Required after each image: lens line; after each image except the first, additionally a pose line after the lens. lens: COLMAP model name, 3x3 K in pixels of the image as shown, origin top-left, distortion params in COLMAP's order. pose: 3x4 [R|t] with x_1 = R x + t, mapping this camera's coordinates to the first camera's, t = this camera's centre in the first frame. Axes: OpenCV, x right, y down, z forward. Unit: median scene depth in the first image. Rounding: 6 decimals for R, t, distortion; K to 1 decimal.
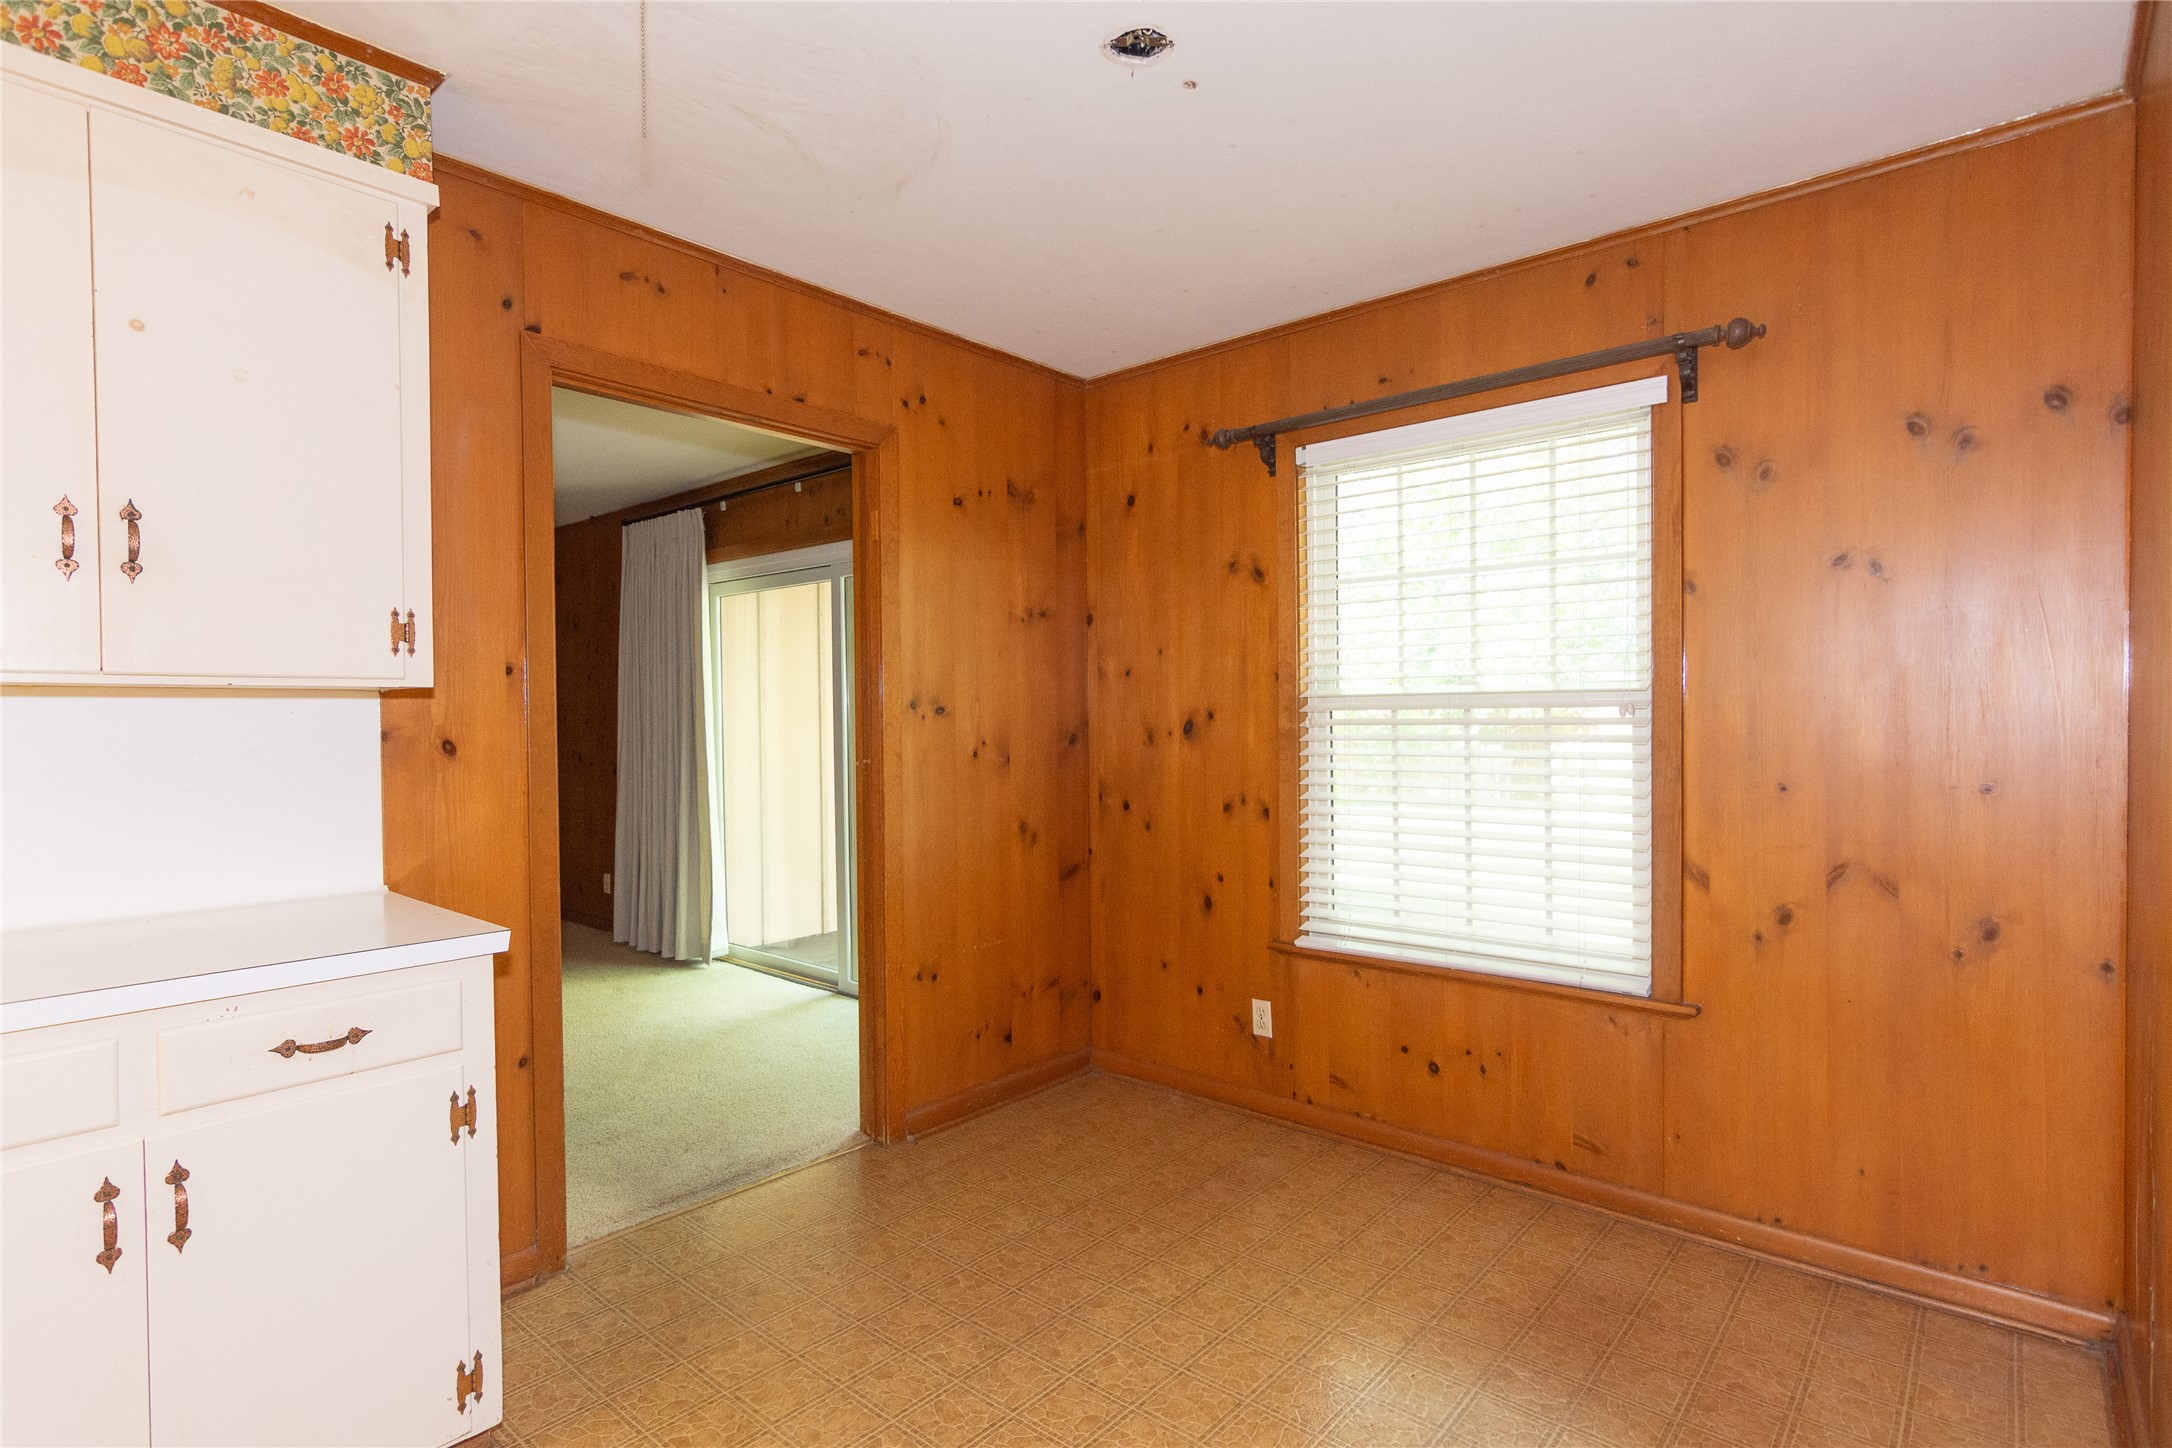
lens RADIAL K [[1061.9, 0, 1086.0], [0, 1061.9, 724.0], [0, 0, 1]] dist [0.000195, 0.001914]
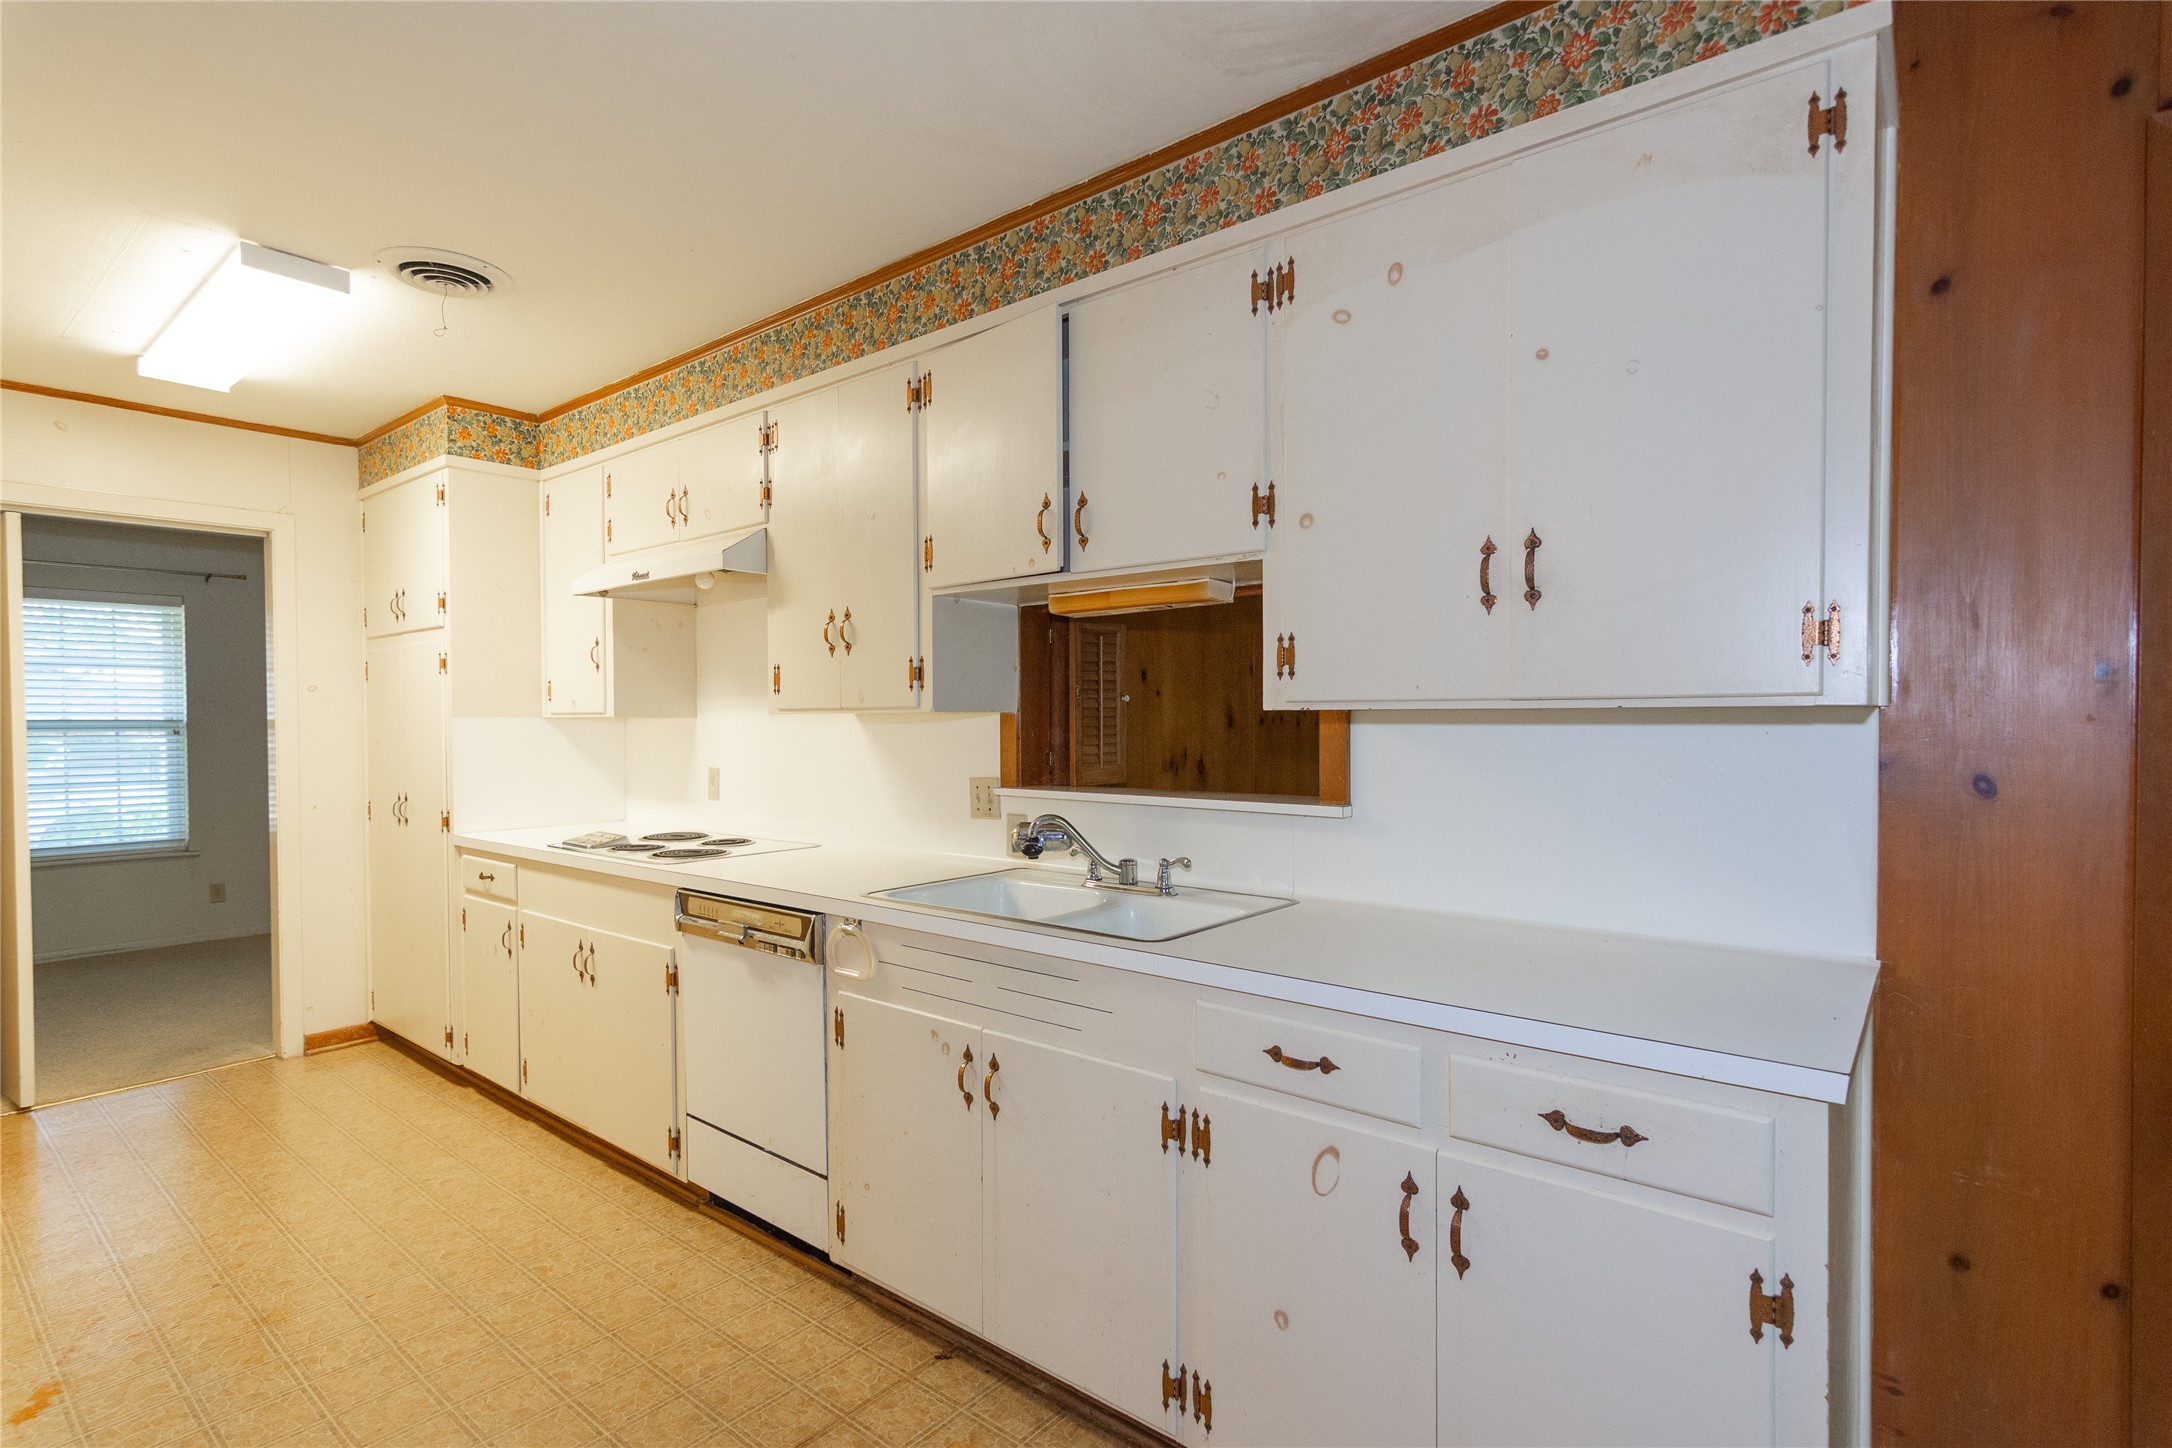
lens RADIAL K [[1061.9, 0, 1086.0], [0, 1061.9, 724.0], [0, 0, 1]] dist [0.000195, 0.001914]
pose [[0.022087, 0.019858, -0.999559, 0.117065], [-0.004330, 0.999795, 0.019767, -0.040207], [0.999747, 0.003892, 0.022169, 0.543225]]
